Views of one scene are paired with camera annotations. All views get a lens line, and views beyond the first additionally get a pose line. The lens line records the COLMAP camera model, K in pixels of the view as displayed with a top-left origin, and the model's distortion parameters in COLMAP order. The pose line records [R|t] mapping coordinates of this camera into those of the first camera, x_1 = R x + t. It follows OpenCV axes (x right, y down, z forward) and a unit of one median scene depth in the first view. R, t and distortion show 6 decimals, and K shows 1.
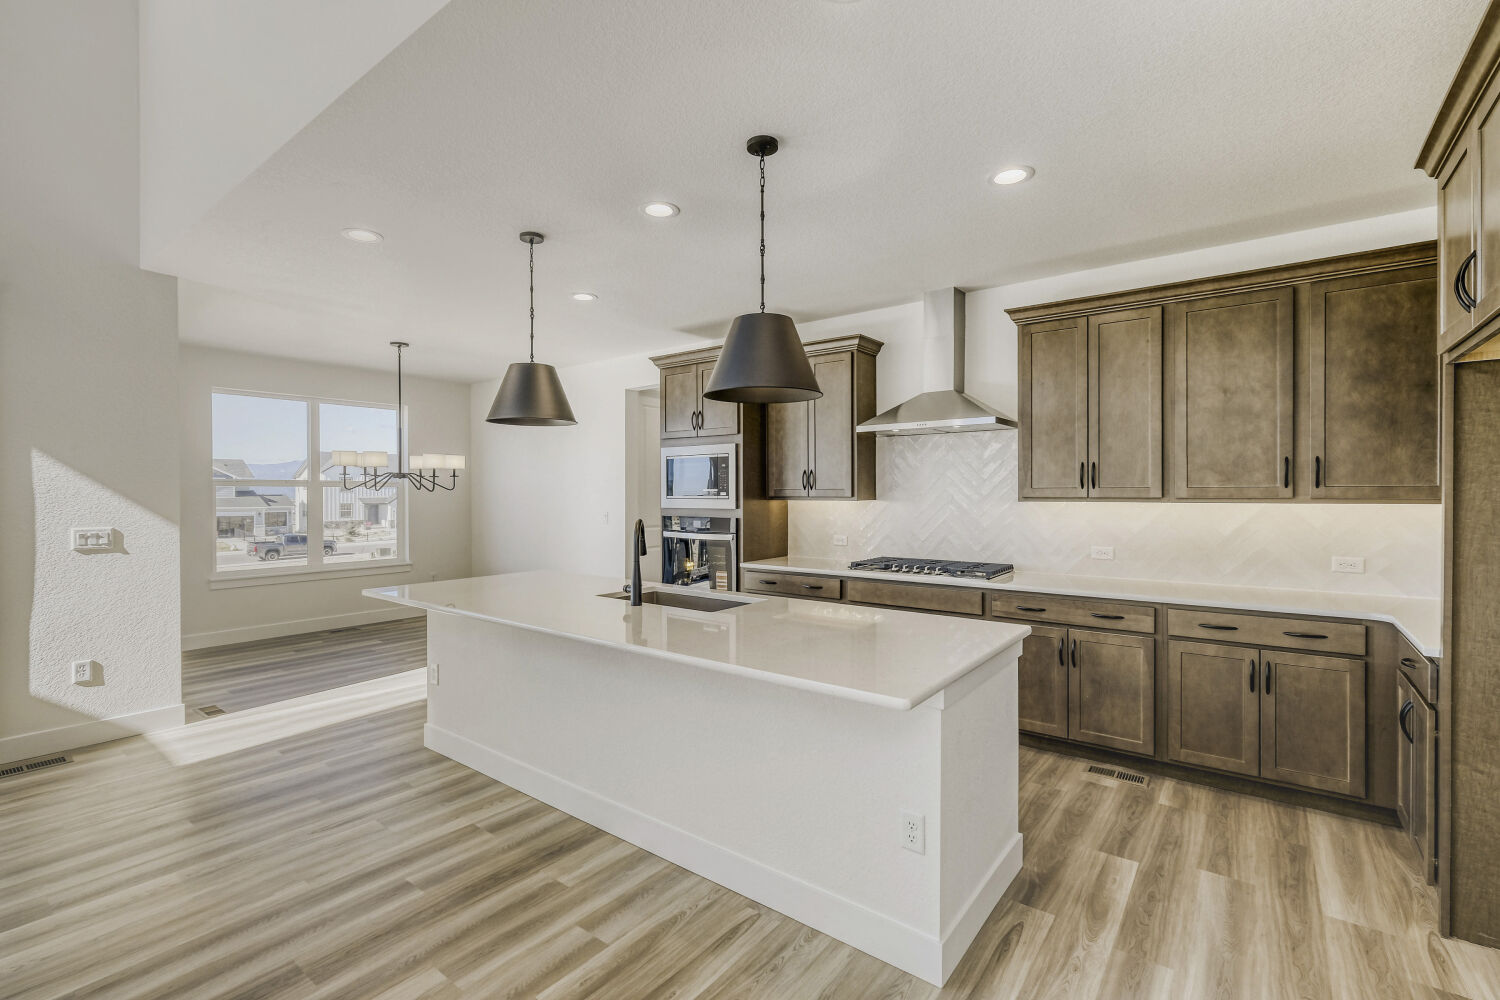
lens RADIAL K [[670.6, 0, 677.8], [0, 670.6, 503.2], [0, 0, 1]] dist [-0.001039, -0.000148]
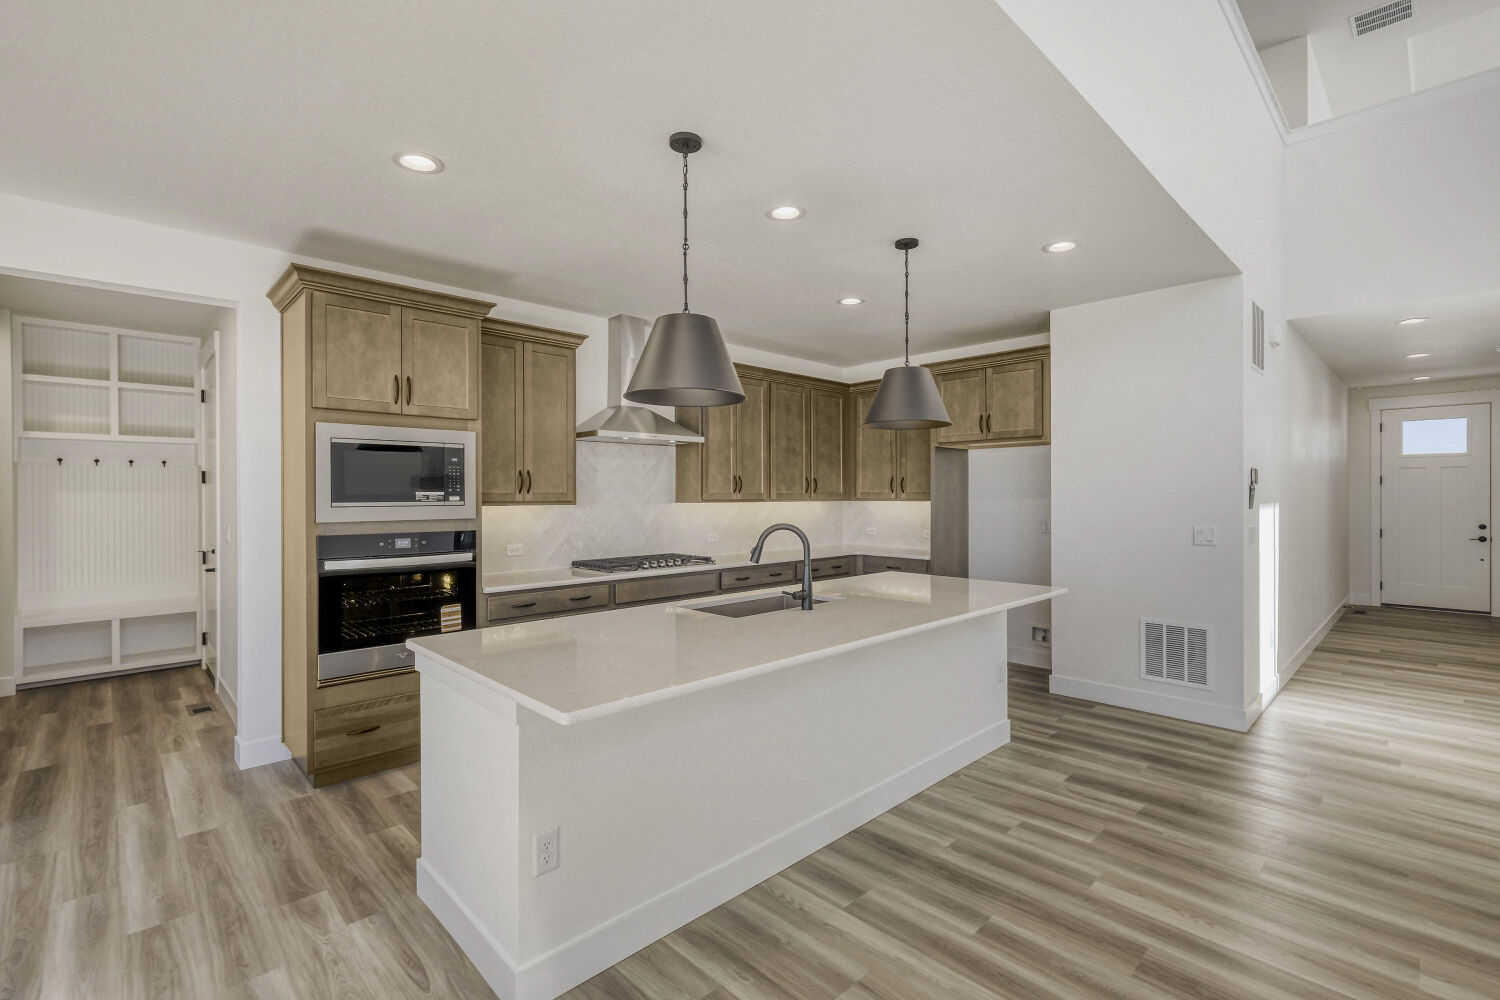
lens RADIAL K [[670.6, 0, 812.9], [0, 670.6, 498.8], [0, 0, 1]] dist [-0.001039, -0.000148]
pose [[0.051381, -0.004480, 0.998669, -0.958327], [0.017671, 0.999837, 0.003576, -0.013438], [-0.998523, 0.017464, 0.051452, 0.855990]]
